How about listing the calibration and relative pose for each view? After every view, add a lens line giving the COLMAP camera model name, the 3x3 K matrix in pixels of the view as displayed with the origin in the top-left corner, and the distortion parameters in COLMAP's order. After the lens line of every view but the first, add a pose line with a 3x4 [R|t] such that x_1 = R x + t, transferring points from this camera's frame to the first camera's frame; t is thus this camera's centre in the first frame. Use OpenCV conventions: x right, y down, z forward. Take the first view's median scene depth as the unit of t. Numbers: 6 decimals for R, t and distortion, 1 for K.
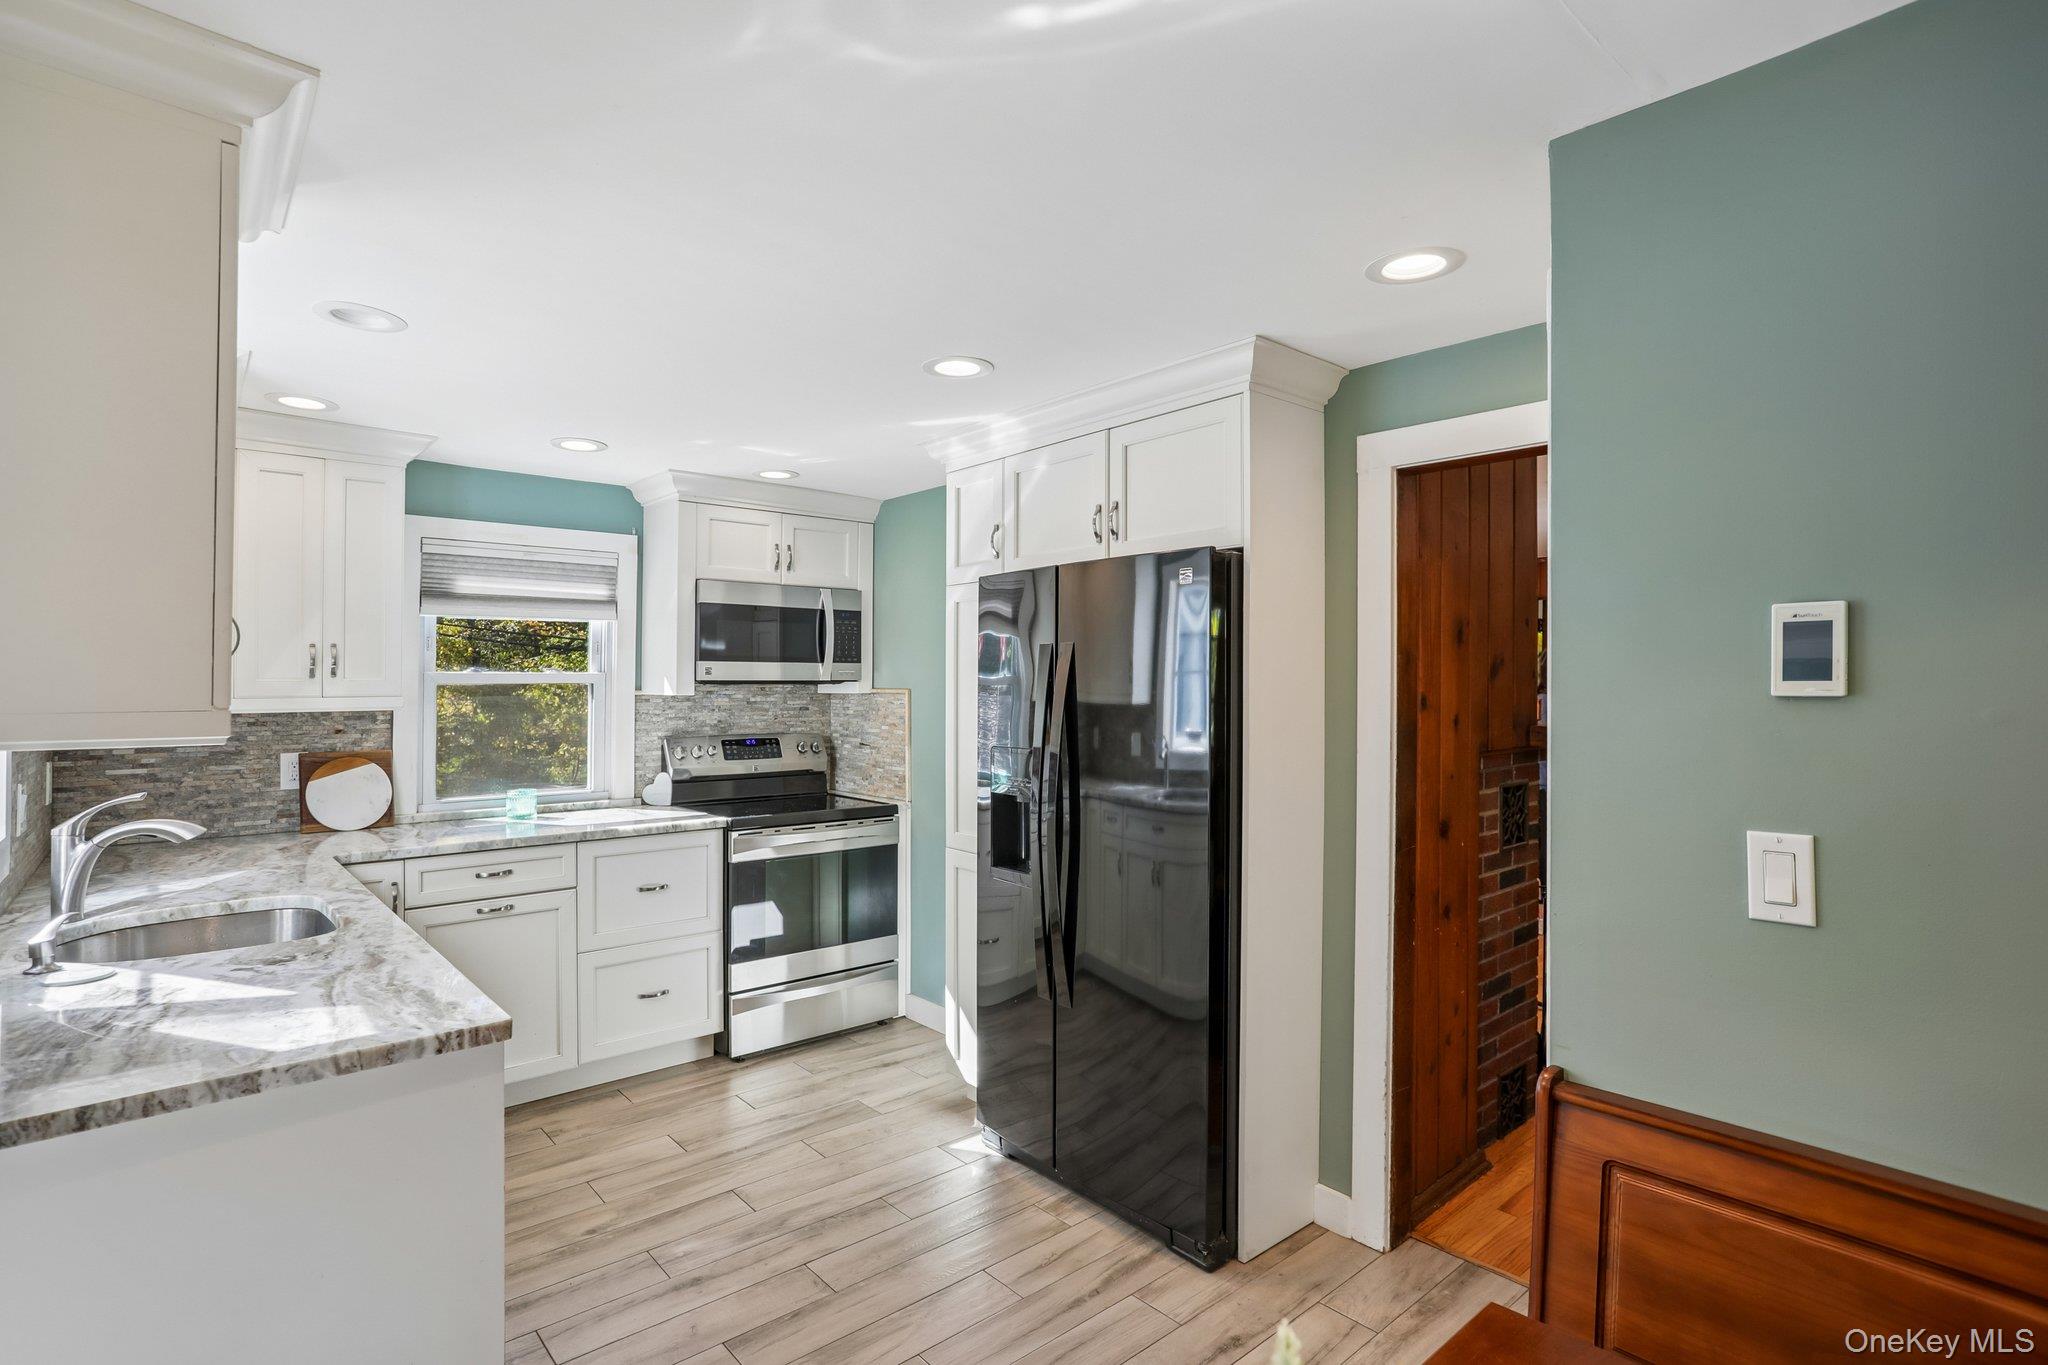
lens RADIAL K [[1017.0, 0, 1035.4], [0, 1017.0, 642.1], [0, 0, 1]] dist [-0.060399, 0.030351]
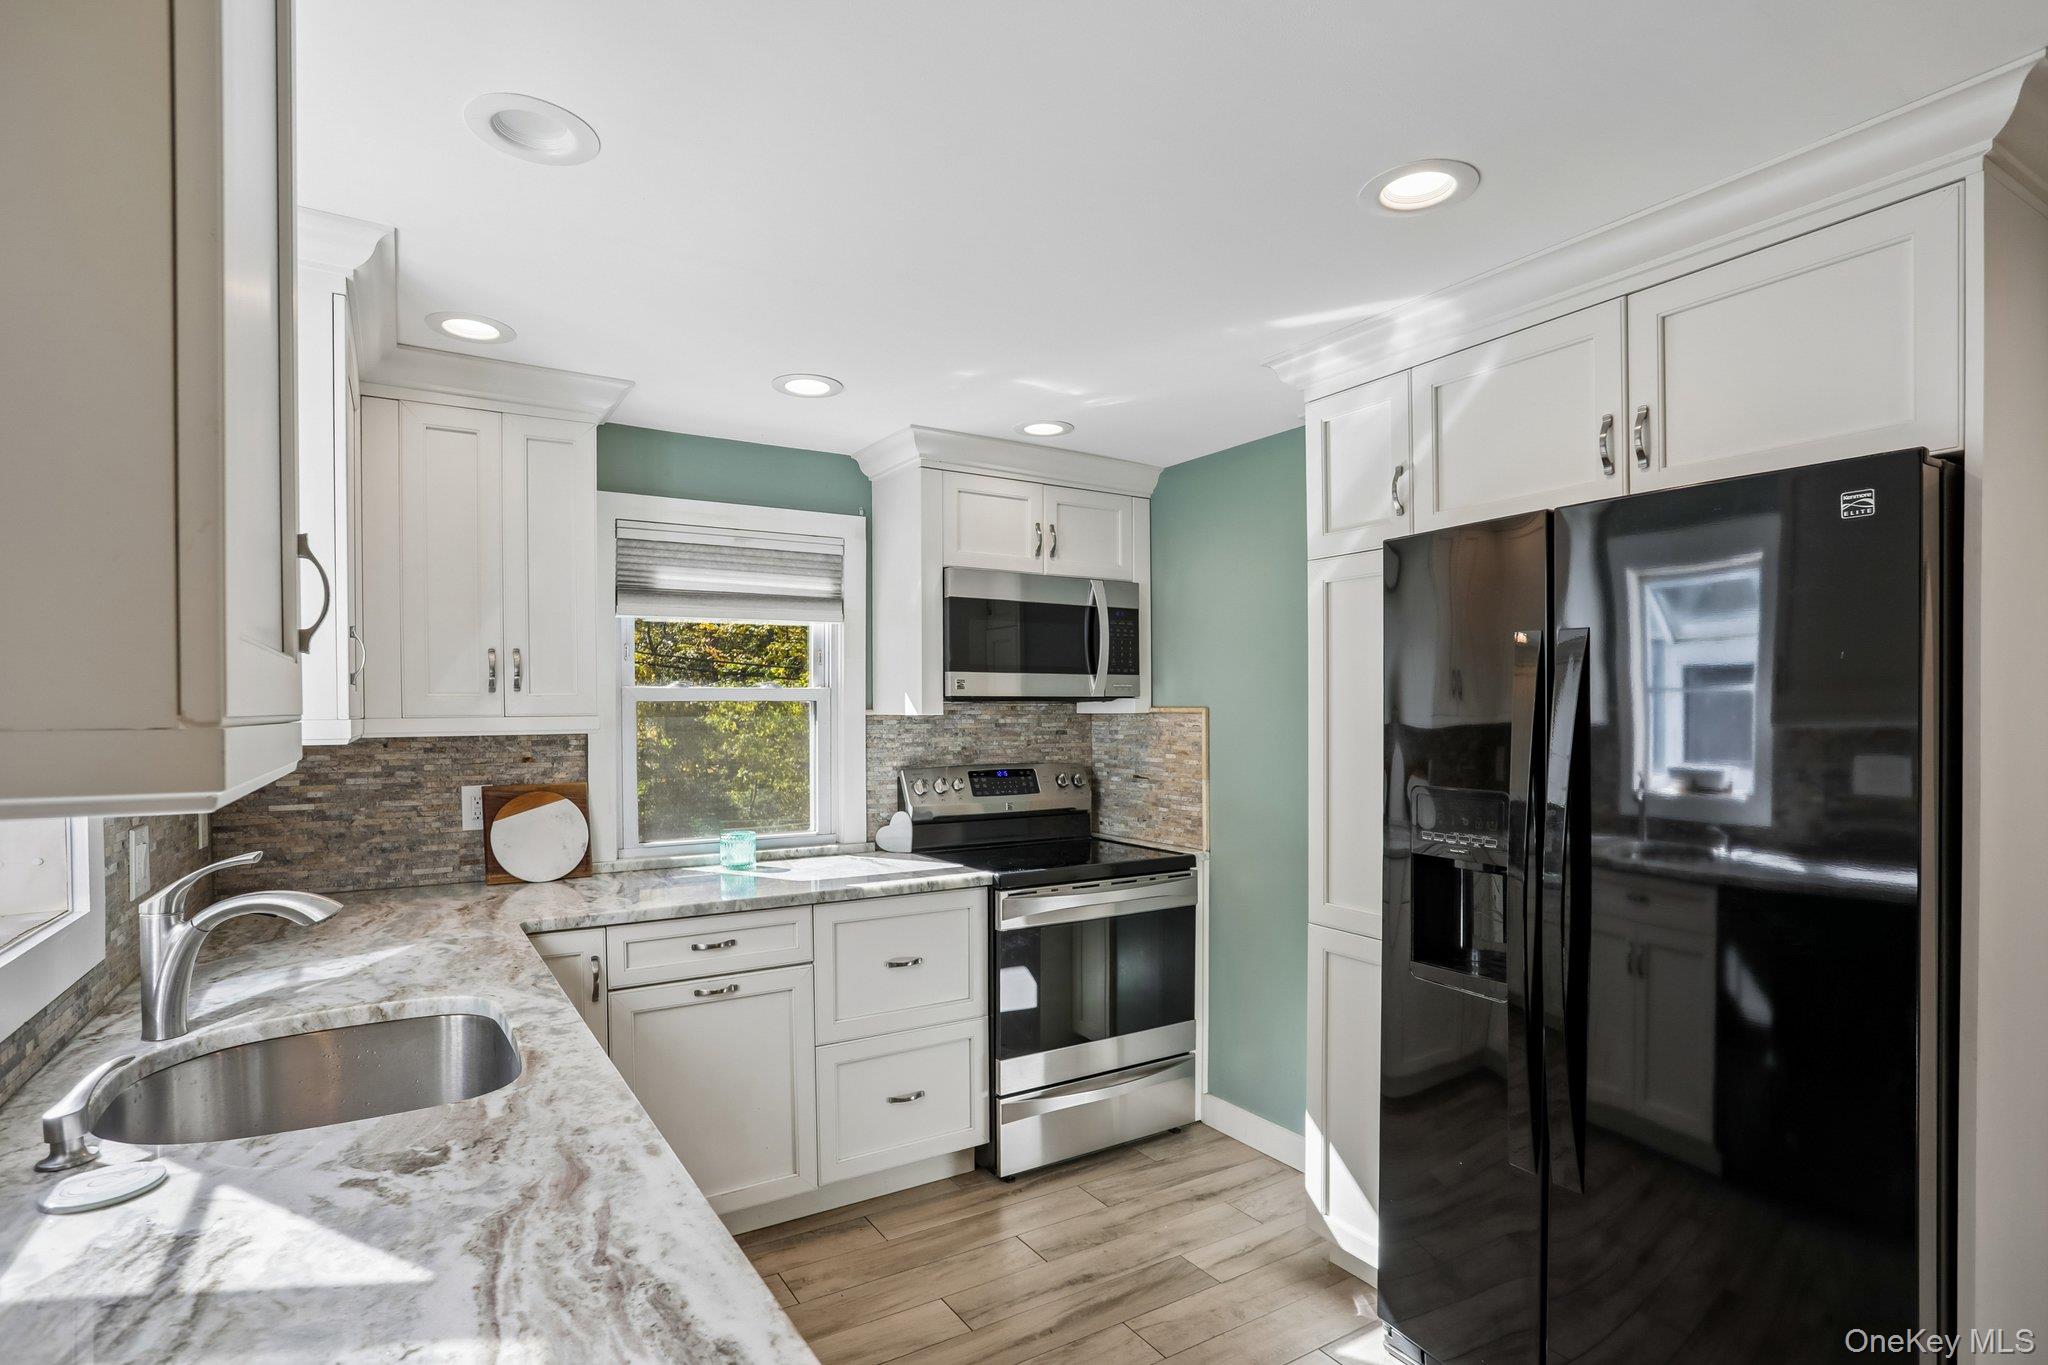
lens RADIAL K [[1011.6, 0, 1024.6], [0, 1011.6, 701.0], [0, 0, 1]] dist [-0.077831, 0.044643]
pose [[0.987681, -0.002846, -0.156456, -0.164129], [0.007922, 0.999462, 0.031834, 0.018560], [0.156281, -0.032681, 0.987172, 0.251613]]
